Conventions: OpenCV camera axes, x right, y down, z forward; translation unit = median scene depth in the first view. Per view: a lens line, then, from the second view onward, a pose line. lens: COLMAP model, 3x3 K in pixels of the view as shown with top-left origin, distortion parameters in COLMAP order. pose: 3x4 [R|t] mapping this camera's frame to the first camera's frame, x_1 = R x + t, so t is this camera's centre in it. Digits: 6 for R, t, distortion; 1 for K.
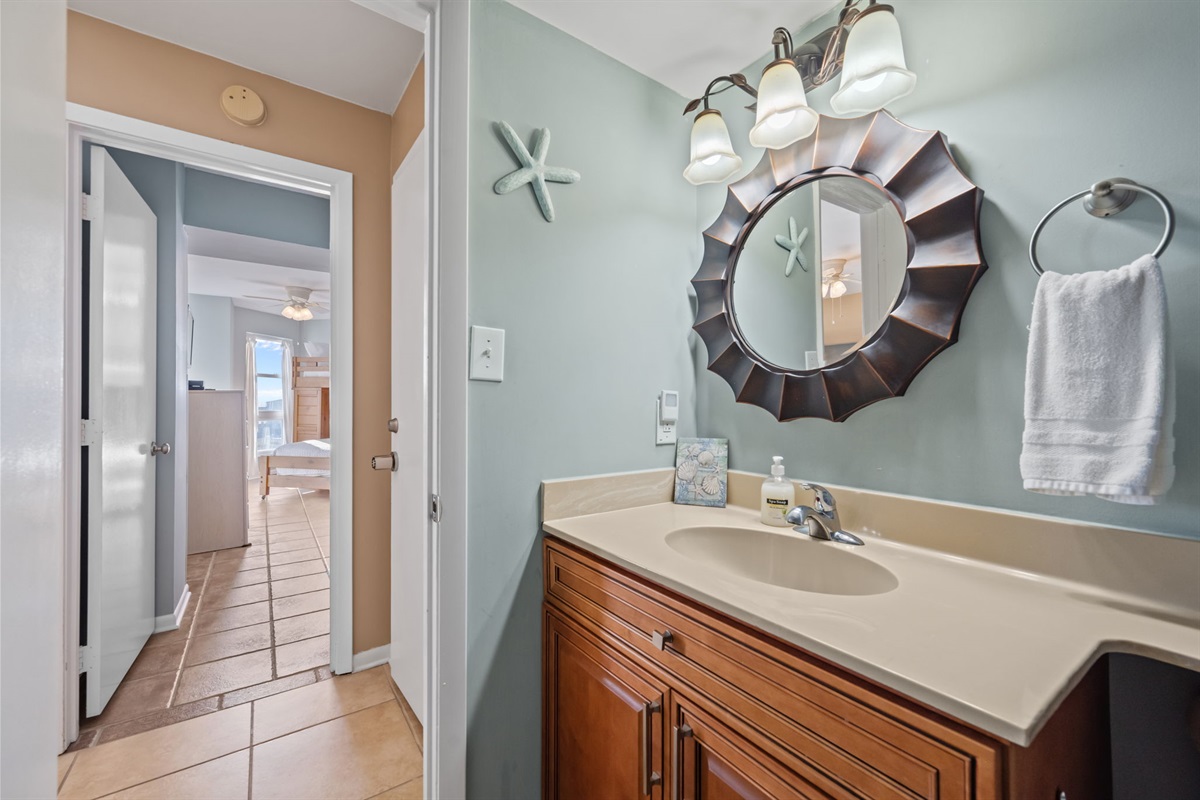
lens RADIAL K [[475.1, 0, 605.7], [0, 475.1, 399.8], [0, 0, 1]] dist [-0.000339, 0.000170]
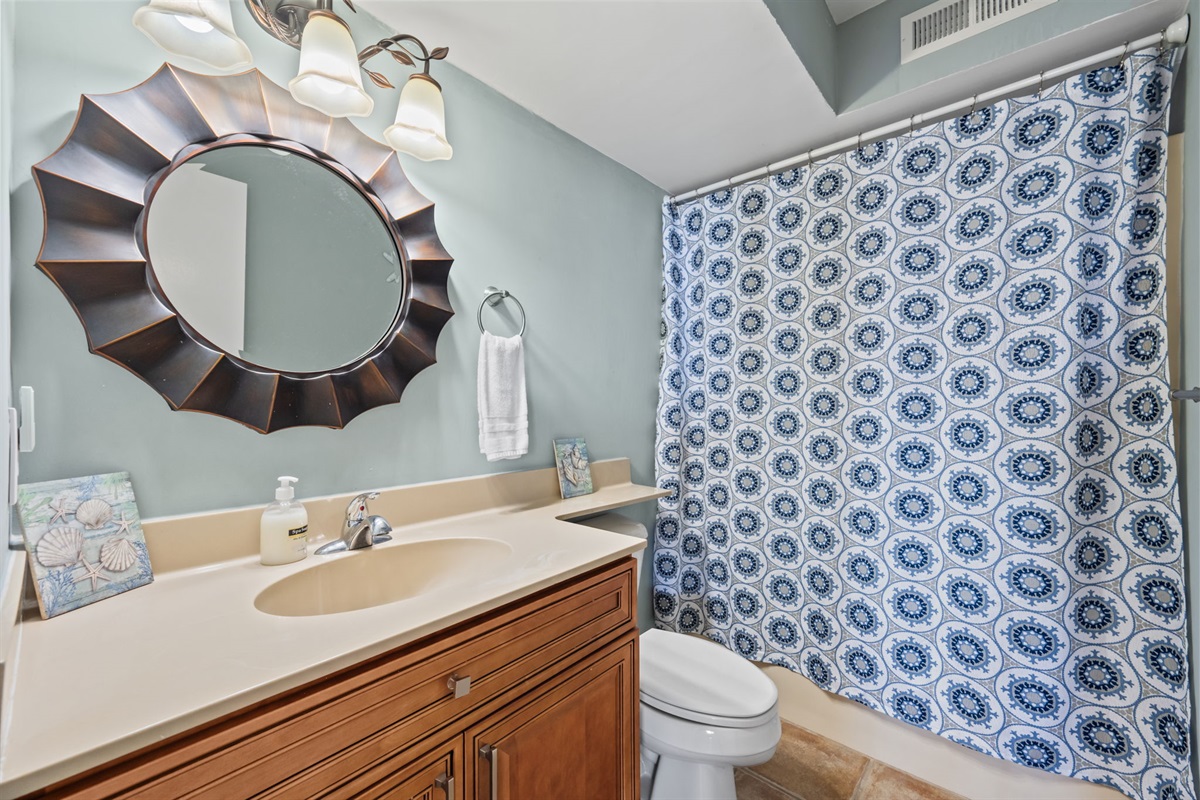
lens RADIAL K [[475.1, 0, 605.7], [0, 475.1, 399.8], [0, 0, 1]] dist [-0.000339, 0.000170]
pose [[-0.231093, 0.001153, 0.972931, -0.612363], [-0.010929, 0.999933, -0.003781, -0.015924], [-0.972870, -0.011507, -0.231065, 0.730152]]
